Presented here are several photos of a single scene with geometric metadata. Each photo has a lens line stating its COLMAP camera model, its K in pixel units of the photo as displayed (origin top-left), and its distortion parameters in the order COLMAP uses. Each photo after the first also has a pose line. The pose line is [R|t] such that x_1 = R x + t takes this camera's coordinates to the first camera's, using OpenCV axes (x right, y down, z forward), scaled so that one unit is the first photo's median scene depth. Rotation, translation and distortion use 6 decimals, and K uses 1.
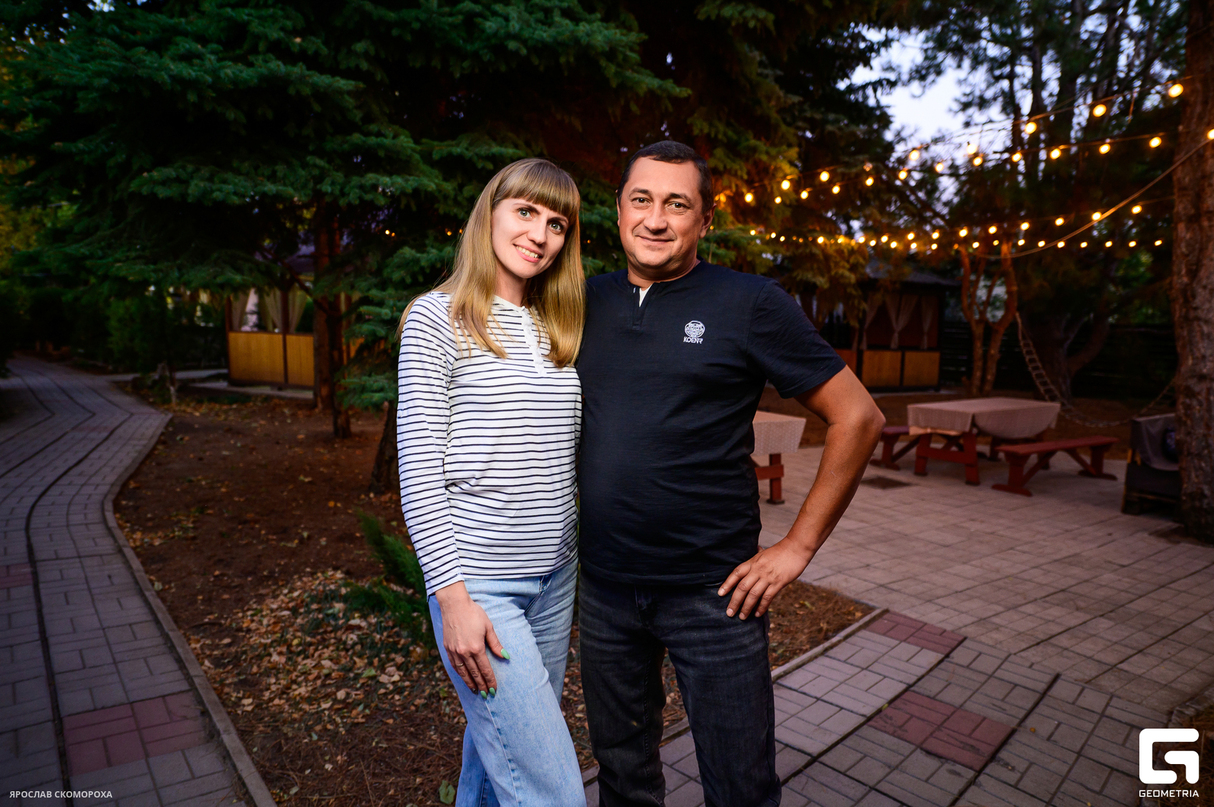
lens RADIAL K [[726.3, 0, 666.2], [0, 726.3, 398.6], [0, 0, 1]] dist [0.010438, -0.003912]
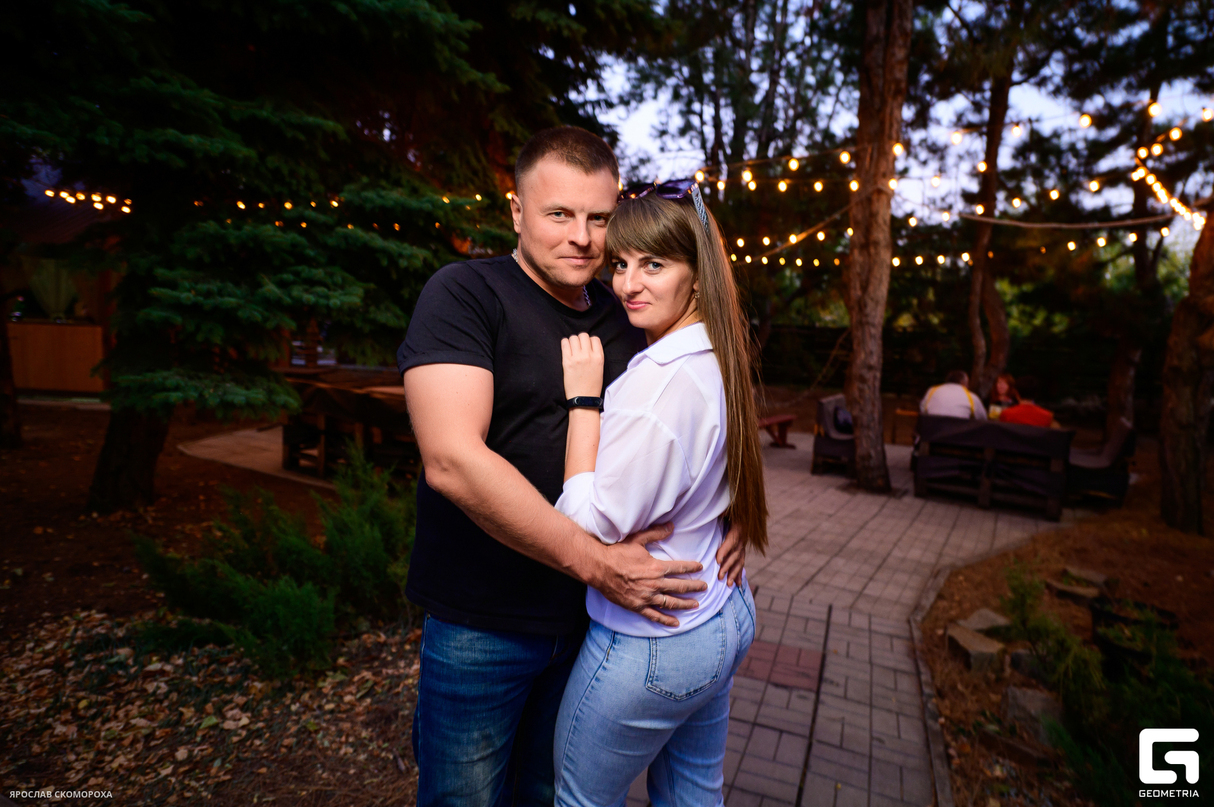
lens RADIAL K [[683.0, 0, 624.4], [0, 683.0, 398.4], [0, 0, 1]] dist [0.001281, 0.000522]
pose [[0.913533, -0.023263, 0.406098, -0.245207], [0.016654, 0.999665, 0.019800, -0.007414], [-0.406423, -0.011325, 0.913615, 0.068878]]
